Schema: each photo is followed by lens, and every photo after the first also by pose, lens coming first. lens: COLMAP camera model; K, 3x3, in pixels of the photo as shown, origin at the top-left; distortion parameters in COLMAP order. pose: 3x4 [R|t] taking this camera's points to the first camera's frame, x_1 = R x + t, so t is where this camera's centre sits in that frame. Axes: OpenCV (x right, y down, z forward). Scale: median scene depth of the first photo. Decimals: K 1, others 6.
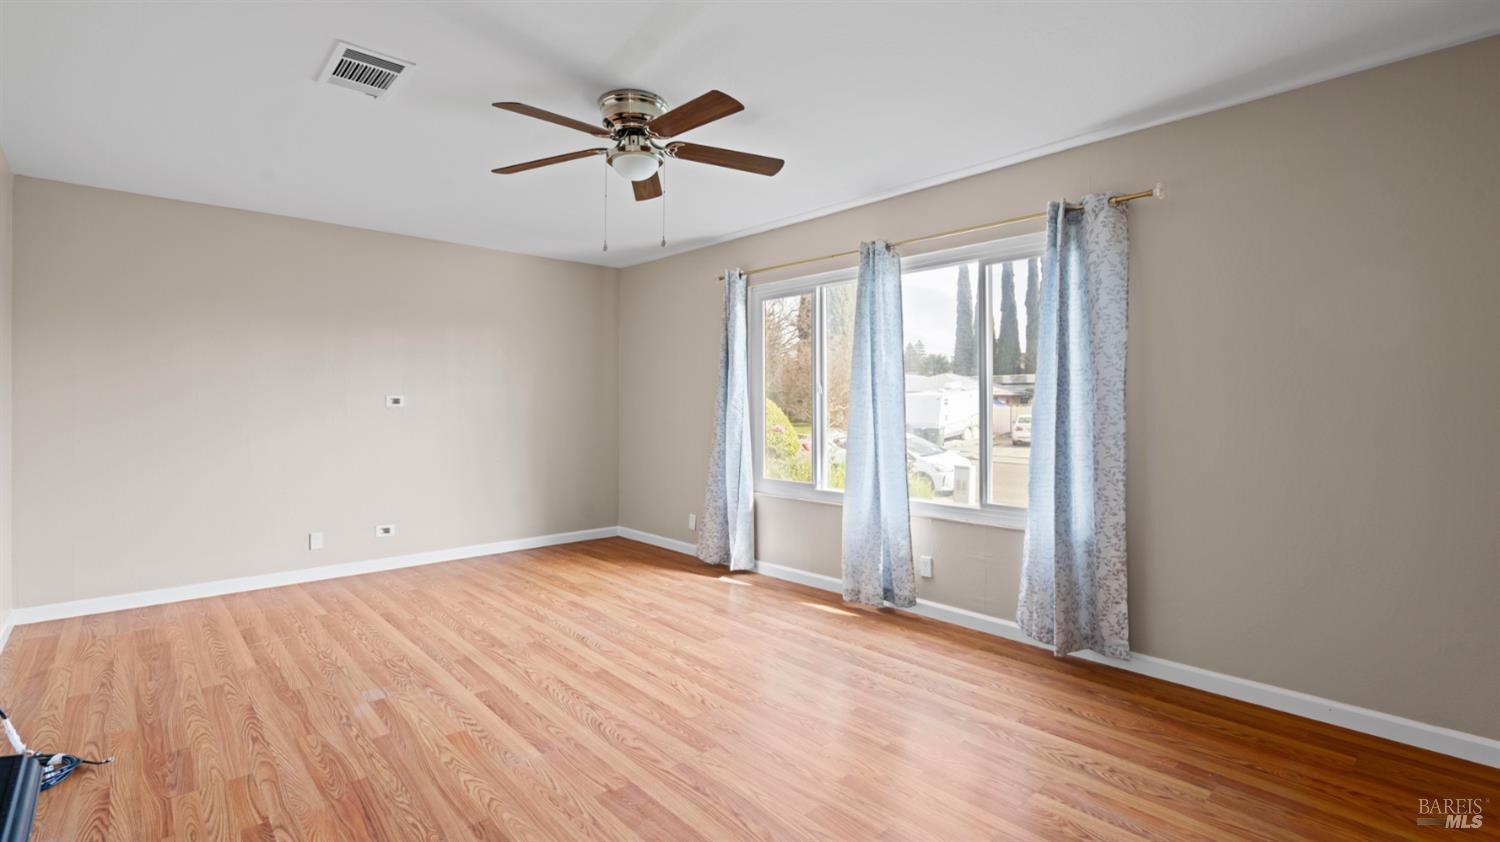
lens RADIAL K [[680.1, 0, 746.0], [0, 680.1, 409.3], [0, 0, 1]] dist [-0.000345, 0.000636]
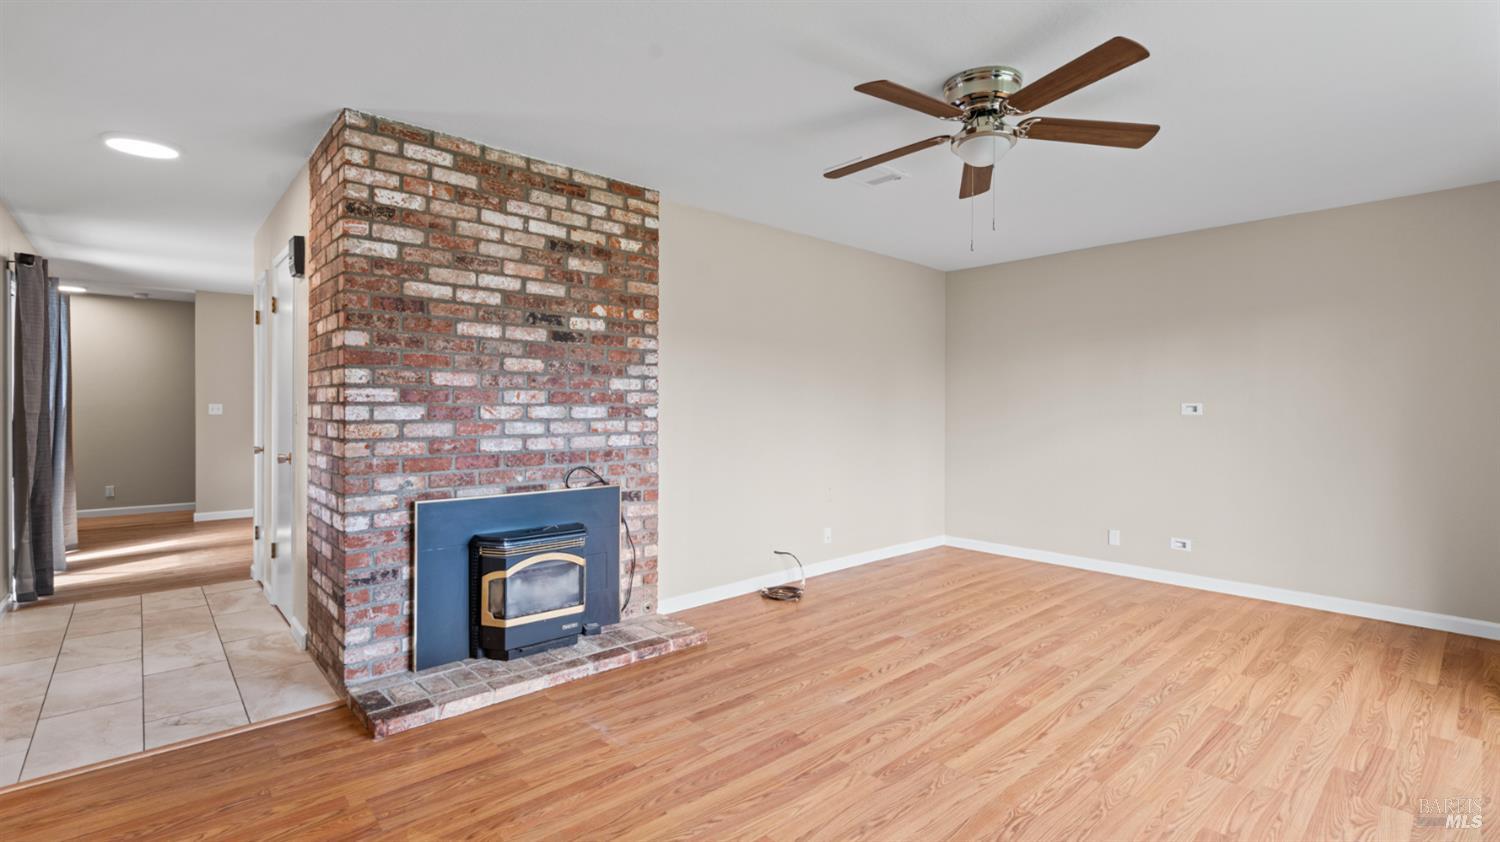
lens RADIAL K [[682.2, 0, 745.8], [0, 682.2, 418.4], [0, 0, 1]] dist [0.001784, 0.000497]
pose [[-0.003834, 0.013218, -0.999905, 0.731741], [-0.014890, 0.999801, 0.013274, -0.002867], [0.999882, 0.014939, -0.003636, 0.678443]]
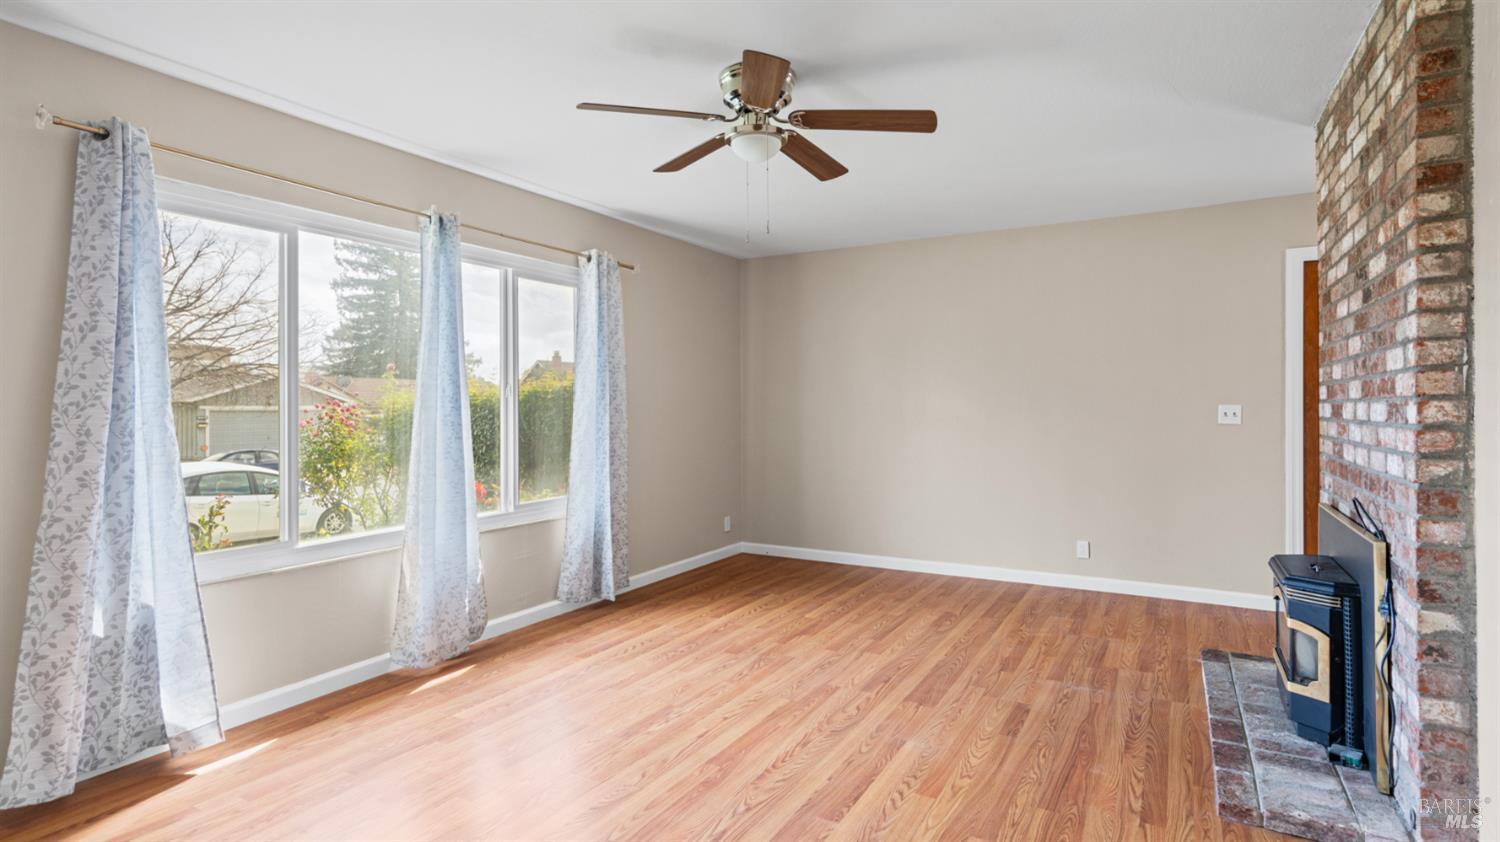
lens RADIAL K [[747.1, 0, 754.6], [0, 747.1, 402.5], [0, 0, 1]] dist [-0.001642, 0.000146]
pose [[-0.308483, 0.007326, 0.951202, -1.089456], [0.014420, 0.999891, -0.003025, -0.010708], [-0.951121, 0.012783, -0.308555, 1.293398]]
